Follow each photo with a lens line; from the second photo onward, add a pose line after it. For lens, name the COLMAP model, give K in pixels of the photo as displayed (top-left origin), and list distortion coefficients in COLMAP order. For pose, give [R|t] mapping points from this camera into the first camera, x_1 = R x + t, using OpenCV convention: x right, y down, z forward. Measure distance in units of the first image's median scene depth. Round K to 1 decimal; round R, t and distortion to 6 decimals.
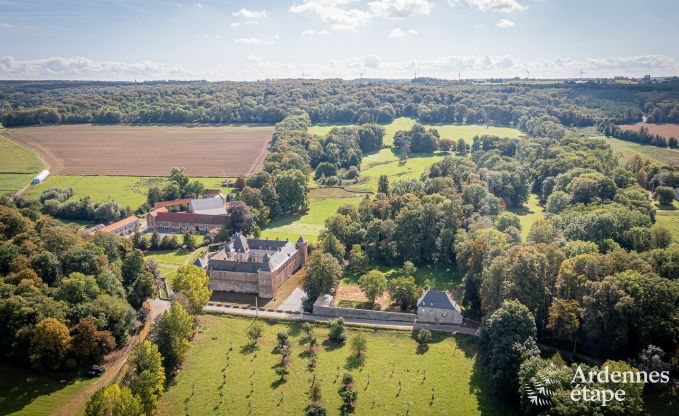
lens RADIAL K [[547.6, 0, 339.5], [0, 547.6, 208.0], [0, 0, 1]] dist [-0.006702, -0.007014]
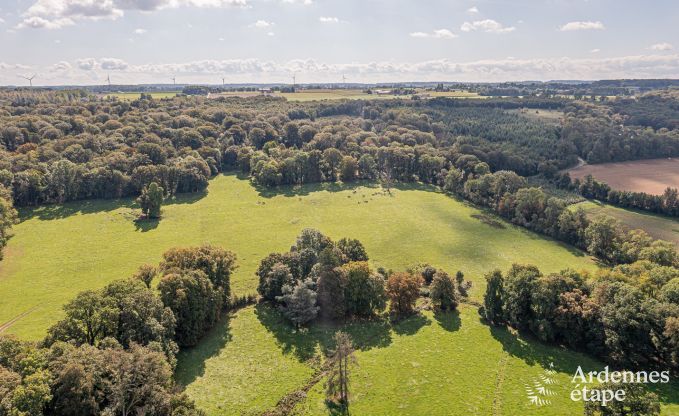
lens RADIAL K [[547.6, 0, 339.5], [0, 547.6, 208.0], [0, 0, 1]] dist [-0.006702, -0.007014]
pose [[0.909668, -0.094036, 0.404551, 0.003114], [0.097877, 0.995135, 0.011229, -0.133710], [-0.403638, 0.029381, 0.914447, 0.491524]]
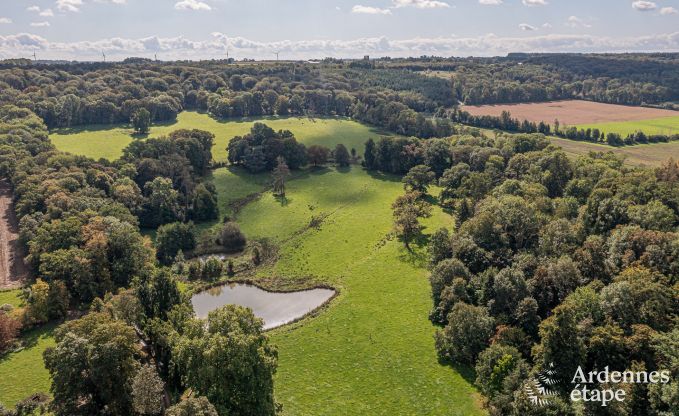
lens RADIAL K [[547.6, 0, 339.5], [0, 547.6, 208.0], [0, 0, 1]] dist [-0.006702, -0.007014]
pose [[0.854763, -0.136858, 0.500650, -0.081547], [0.123131, 0.990541, 0.060554, -0.066143], [-0.504201, 0.009887, 0.863530, 0.323718]]
